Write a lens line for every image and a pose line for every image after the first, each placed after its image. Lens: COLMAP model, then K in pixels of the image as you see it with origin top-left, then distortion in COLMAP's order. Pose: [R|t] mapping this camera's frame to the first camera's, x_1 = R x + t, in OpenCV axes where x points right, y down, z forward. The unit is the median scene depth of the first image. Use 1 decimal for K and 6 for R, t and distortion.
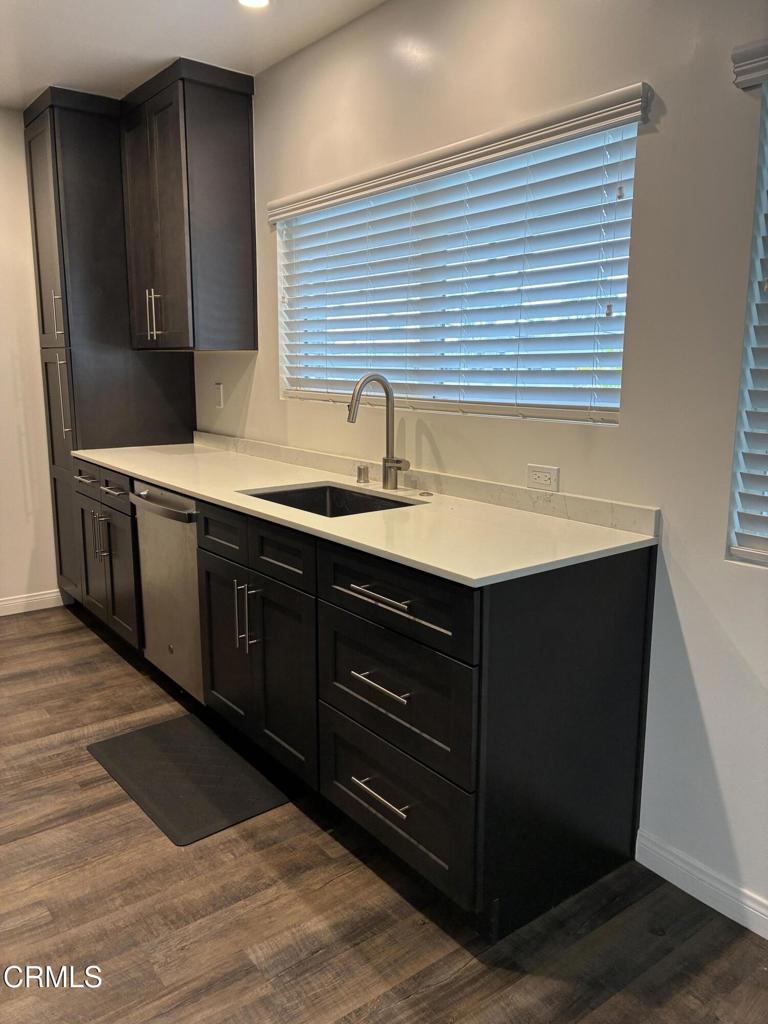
lens RADIAL K [[775.0, 0, 375.9], [0, 775.0, 510.2], [0, 0, 1]] dist [0.039296, -0.049117]
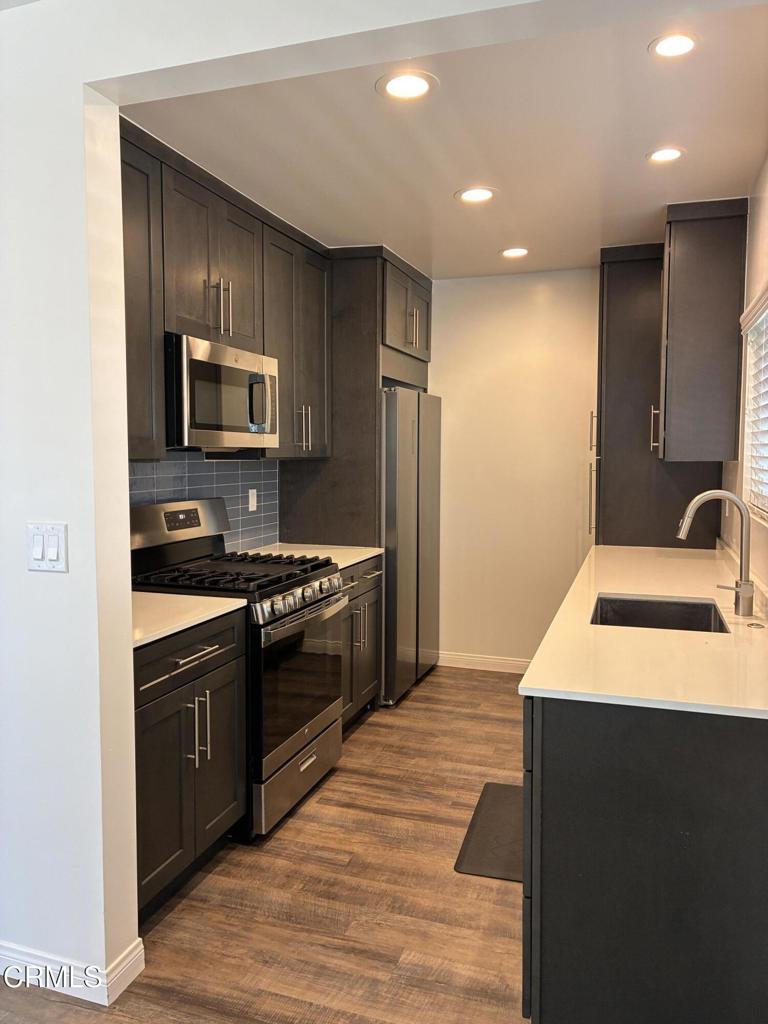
lens RADIAL K [[775.0, 0, 376.7], [0, 775.0, 518.8], [0, 0, 1]] dist [0.039296, -0.049117]
pose [[0.555371, 0.065479, -0.829021, 0.578651], [-0.152134, 0.988071, -0.023875, -0.057755], [0.817569, 0.139382, 0.558708, 0.124501]]
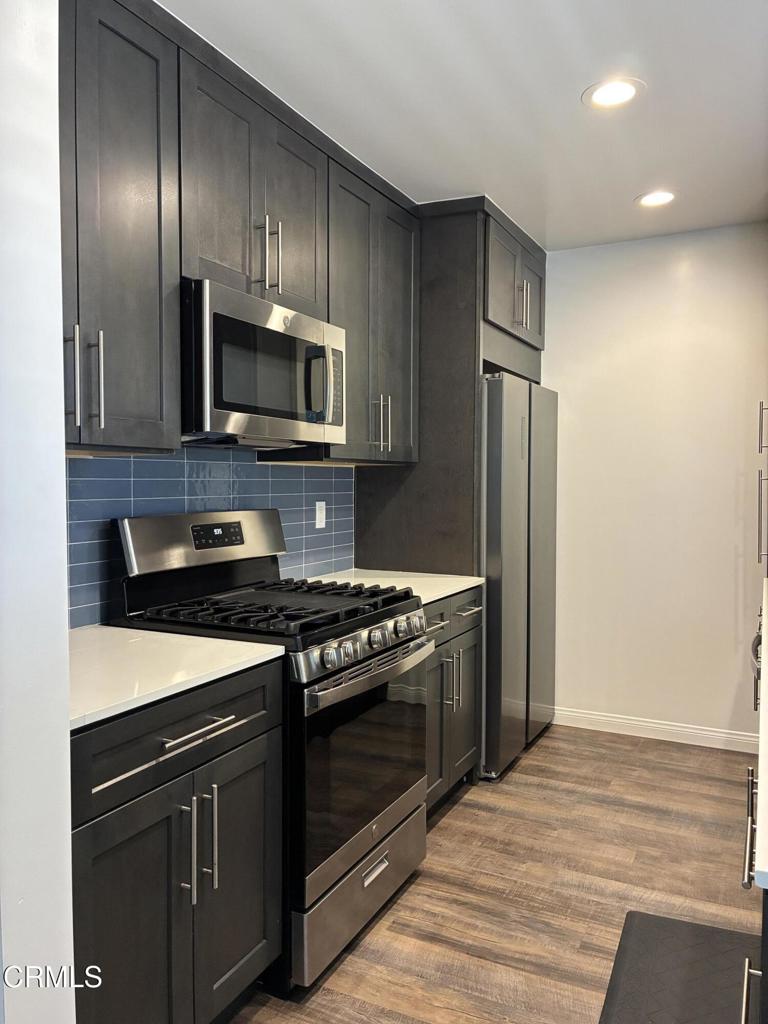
lens RADIAL K [[775.0, 0, 375.1], [0, 775.0, 508.8], [0, 0, 1]] dist [0.039296, -0.049117]
pose [[0.436211, 0.025633, -0.899479, 0.308986], [-0.164263, 0.985067, -0.051589, -0.053418], [0.884725, 0.170255, 0.433908, 0.322193]]
